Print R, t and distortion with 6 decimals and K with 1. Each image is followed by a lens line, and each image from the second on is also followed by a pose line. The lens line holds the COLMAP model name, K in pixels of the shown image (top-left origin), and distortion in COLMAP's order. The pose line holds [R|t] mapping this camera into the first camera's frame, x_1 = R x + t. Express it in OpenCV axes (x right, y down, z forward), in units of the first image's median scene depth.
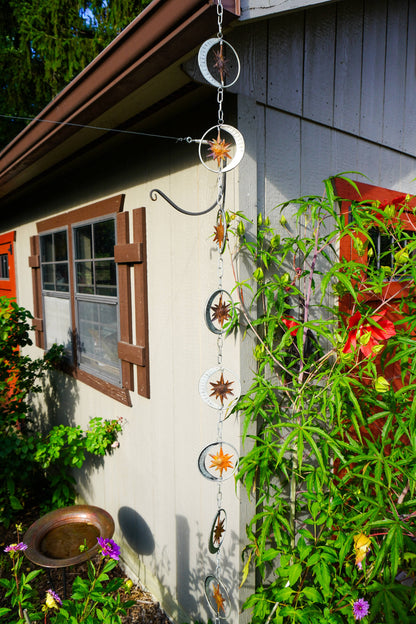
lens RADIAL K [[420.9, 0, 203.5], [0, 420.9, 311.2], [0, 0, 1]] dist [-0.039926, 0.023039]
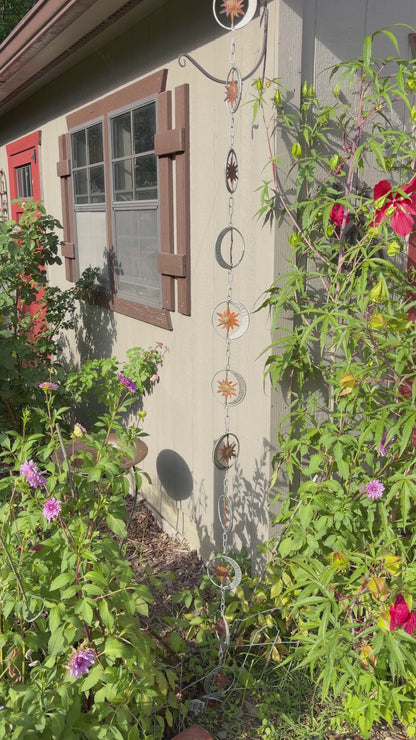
lens RADIAL K [[650.4, 0, 205.6], [0, 650.4, 367.4], [0, 0, 1]] dist [0.057703, -0.077095]
pose [[0.984704, 0.048112, -0.167461, 0.133439], [-0.025852, 0.990825, 0.132653, 0.132861], [0.172307, -0.126295, 0.976913, -0.331123]]
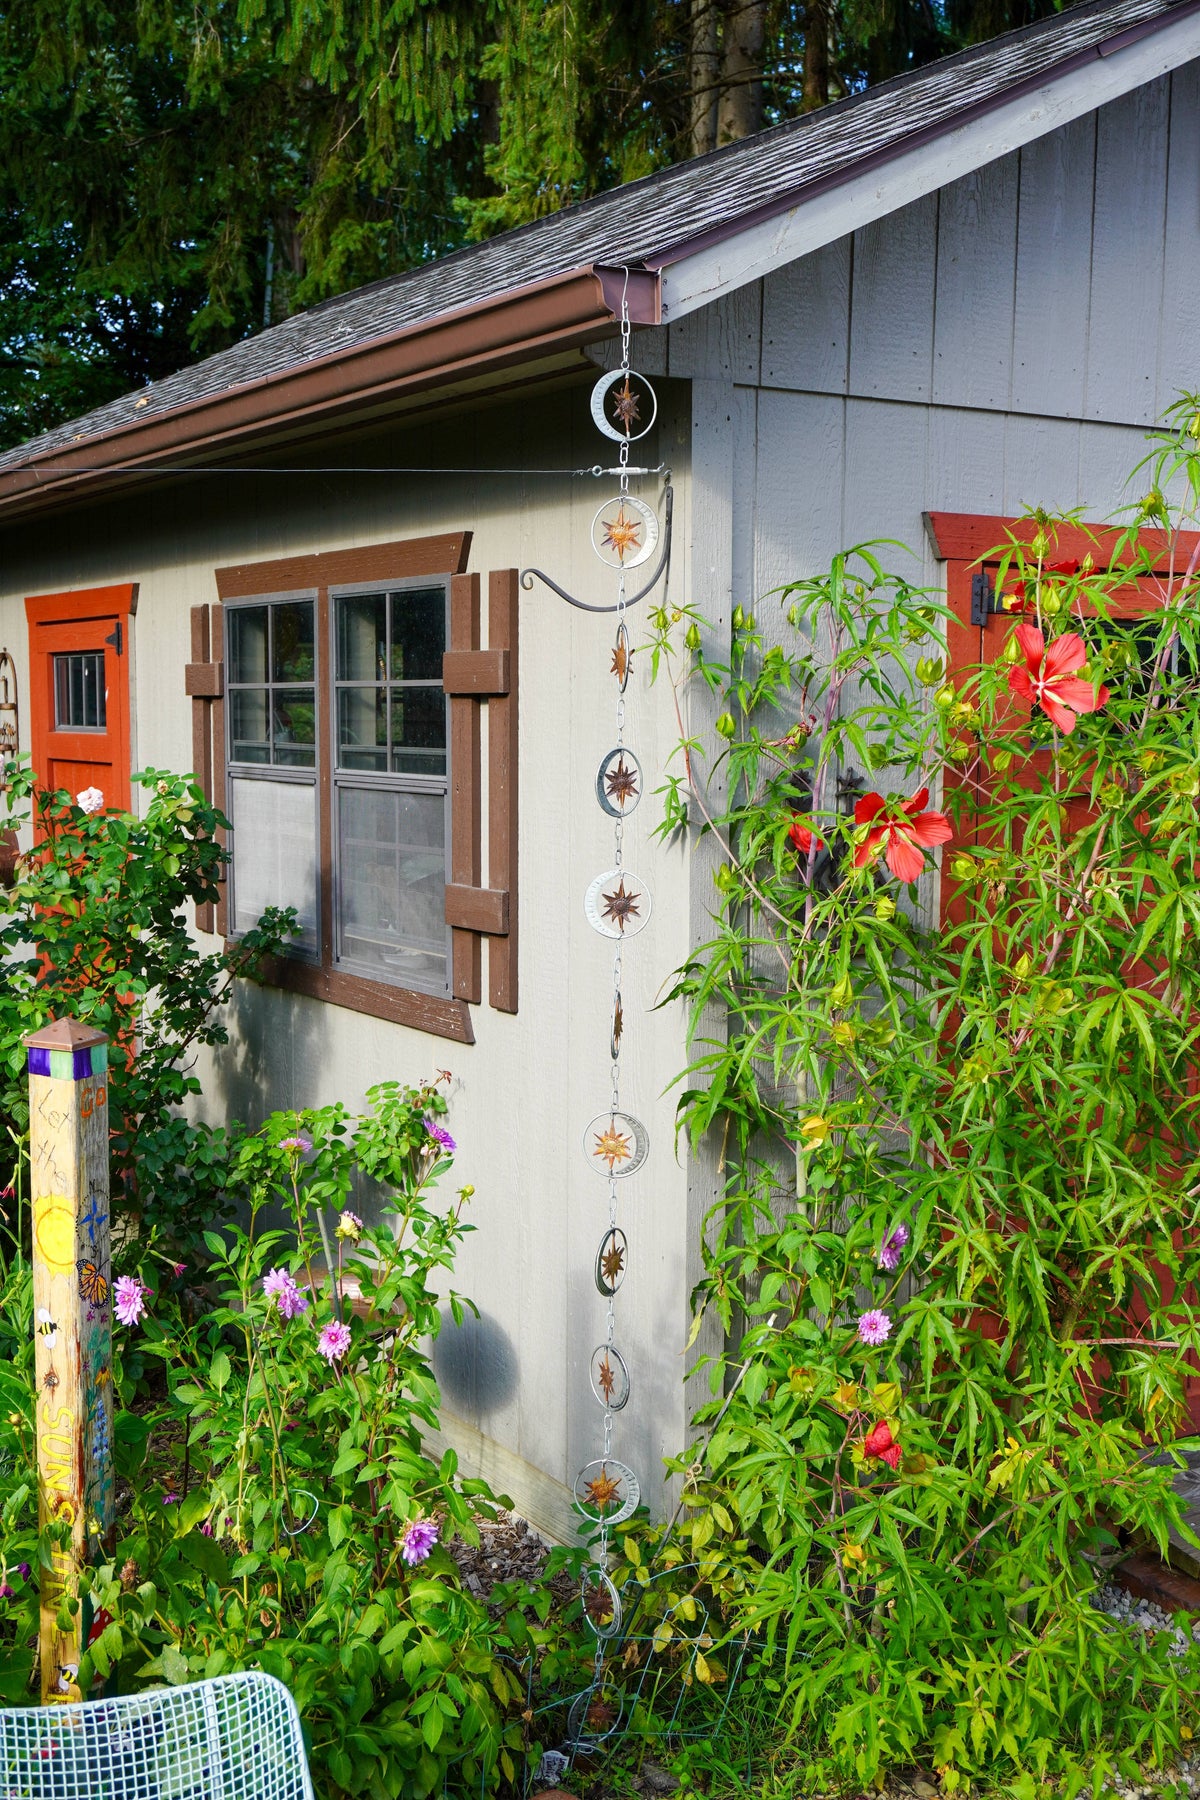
lens RADIAL K [[1997.4, 0, 601.5], [0, 1997.4, 899.6], [0, 0, 1]] dist [-0.014214, 0.000000]
pose [[0.994273, 0.025947, -0.103668, 0.161773], [-0.025973, 0.999662, 0.001105, 0.086597], [0.103661, 0.001594, 0.994611, -0.992824]]
